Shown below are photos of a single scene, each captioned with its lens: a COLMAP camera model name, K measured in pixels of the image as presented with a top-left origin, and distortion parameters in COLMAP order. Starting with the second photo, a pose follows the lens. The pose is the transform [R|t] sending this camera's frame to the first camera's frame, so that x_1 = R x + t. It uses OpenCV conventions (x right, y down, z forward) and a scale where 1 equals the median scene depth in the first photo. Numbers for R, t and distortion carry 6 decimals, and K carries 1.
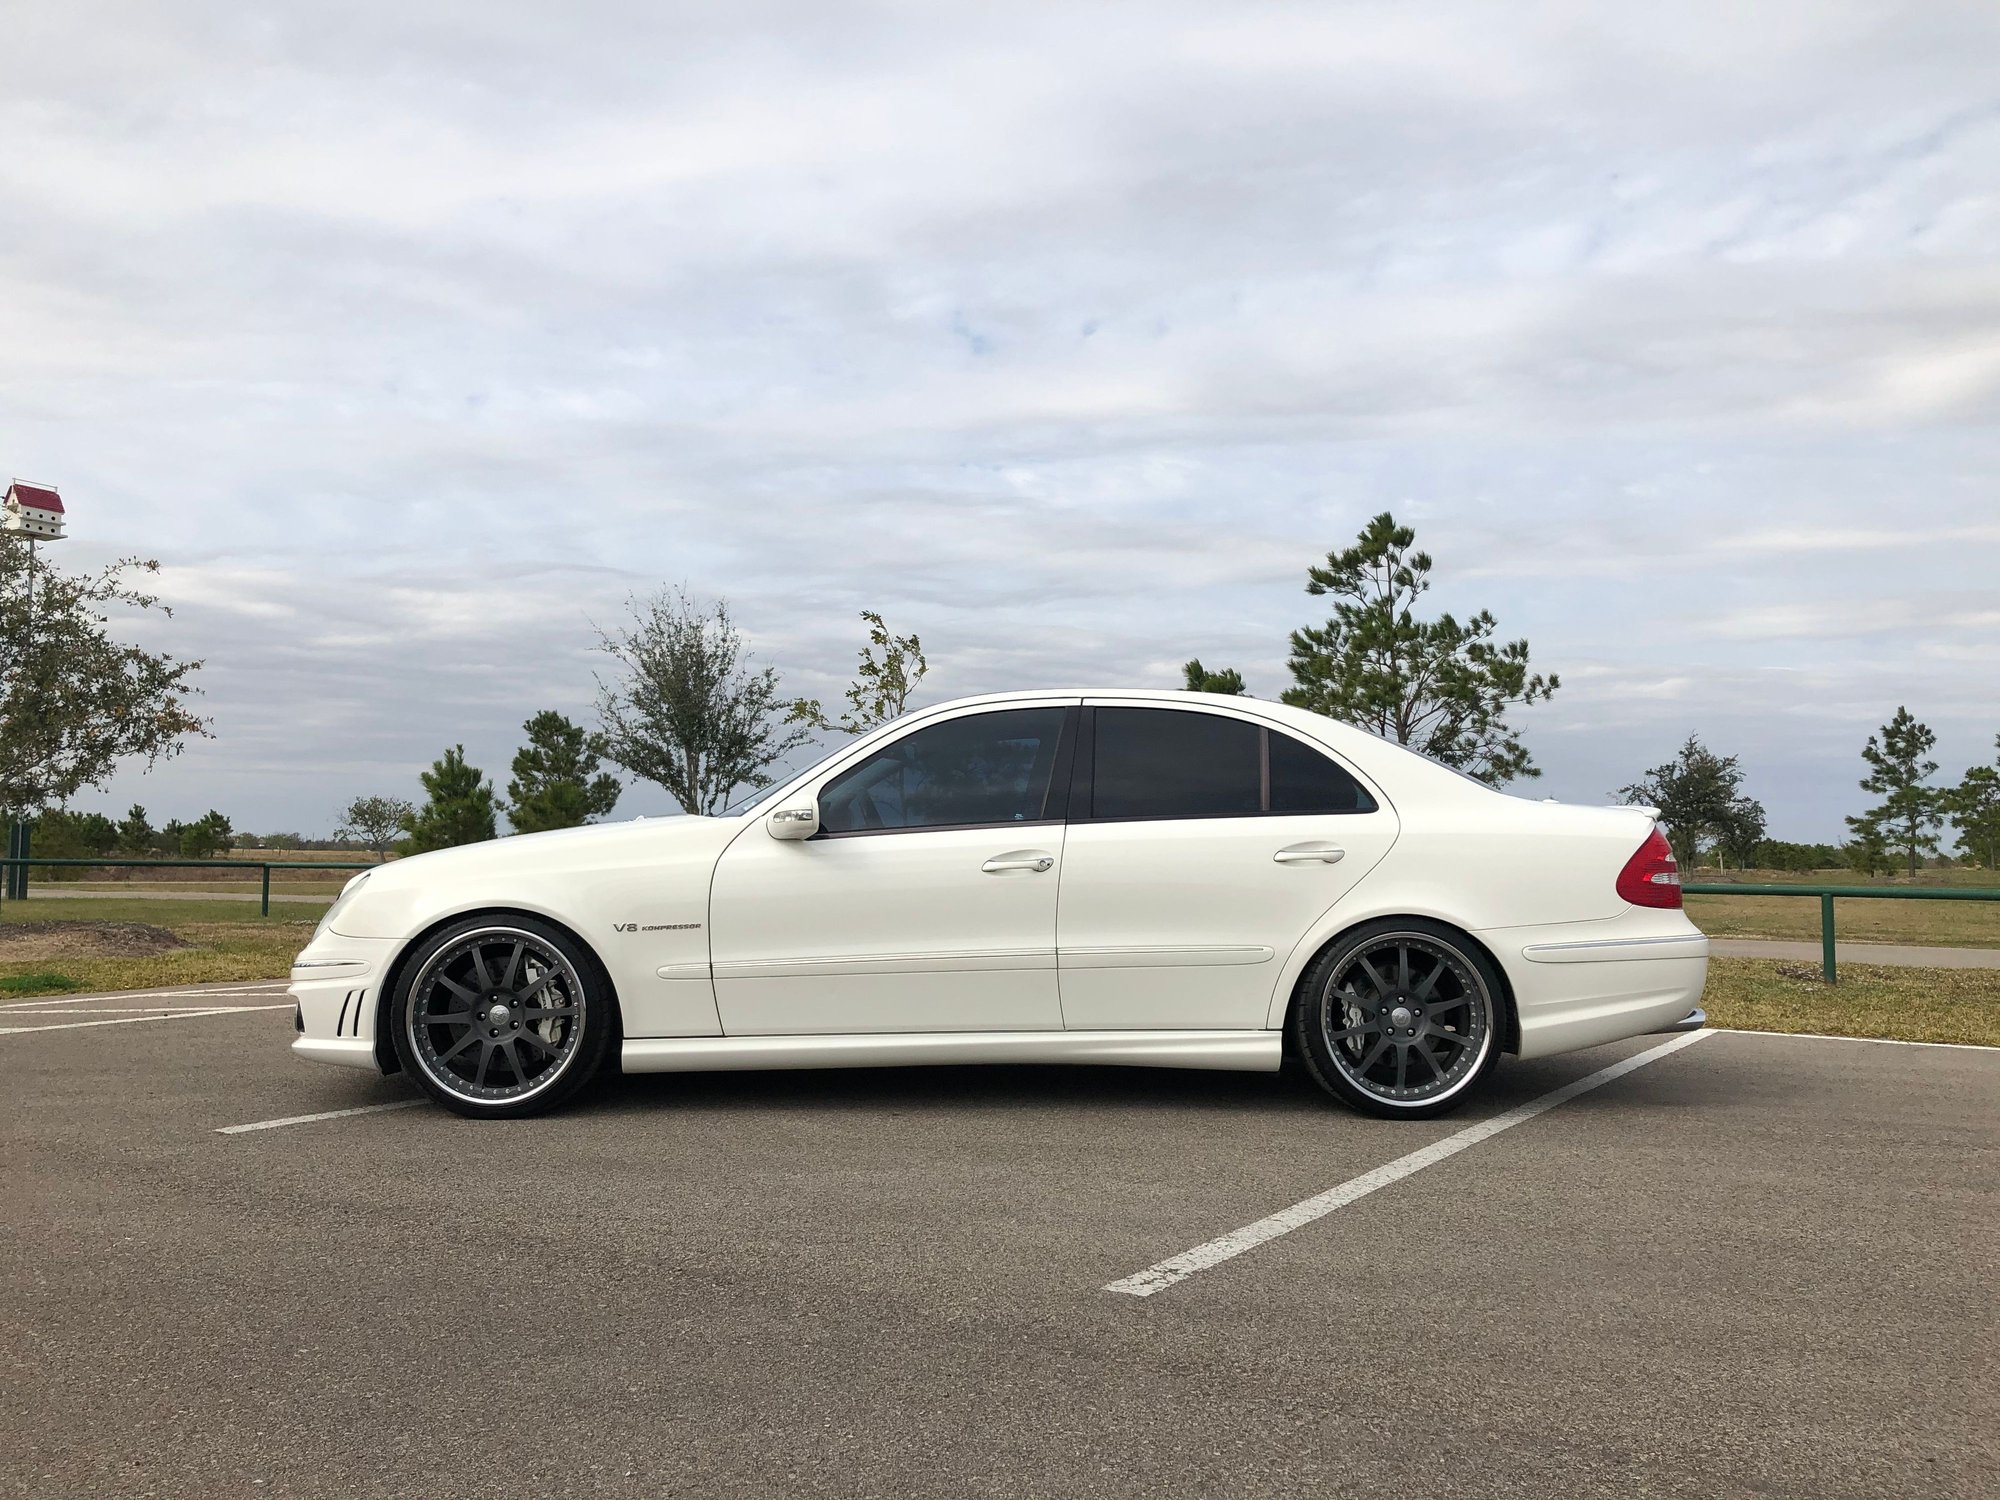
lens RADIAL K [[1644.2, 0, 1000.0], [0, 1644.2, 750.0], [0, 0, 1]] dist [0.007087, 0.009716]
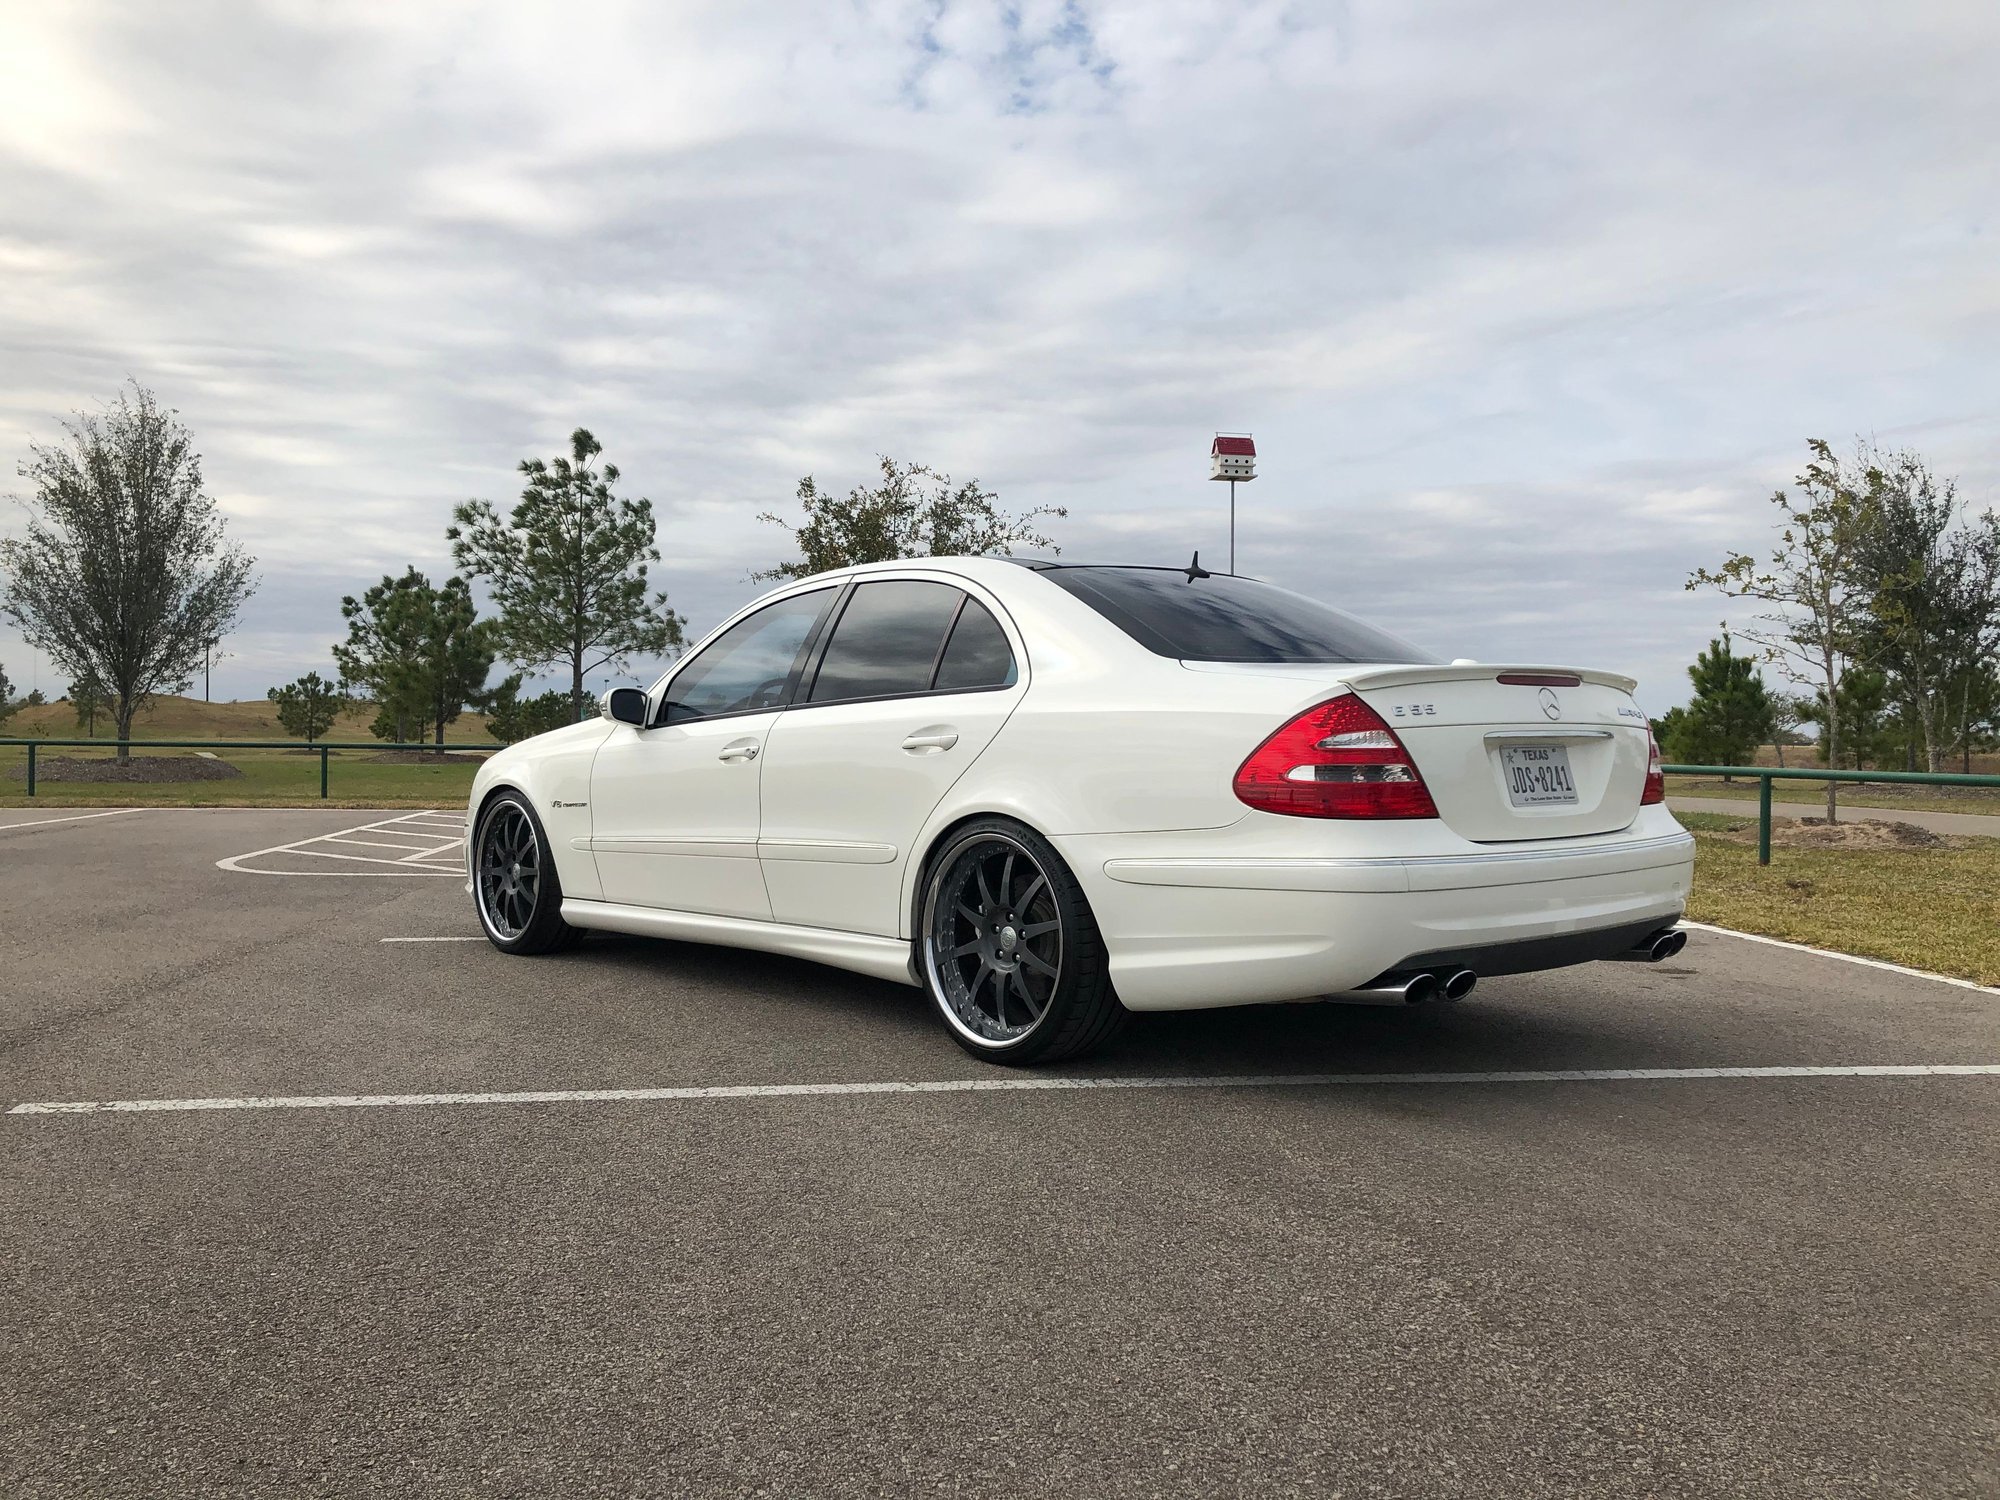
lens RADIAL K [[1628.7, 0, 997.0], [0, 1628.7, 783.5], [0, 0, 1]] dist [0.004344, -0.001555]
pose [[0.632203, 0.007016, -0.774771, 0.207903], [0.053901, 0.997138, 0.053013, 0.015809], [0.772926, -0.075276, 0.630015, 0.121365]]
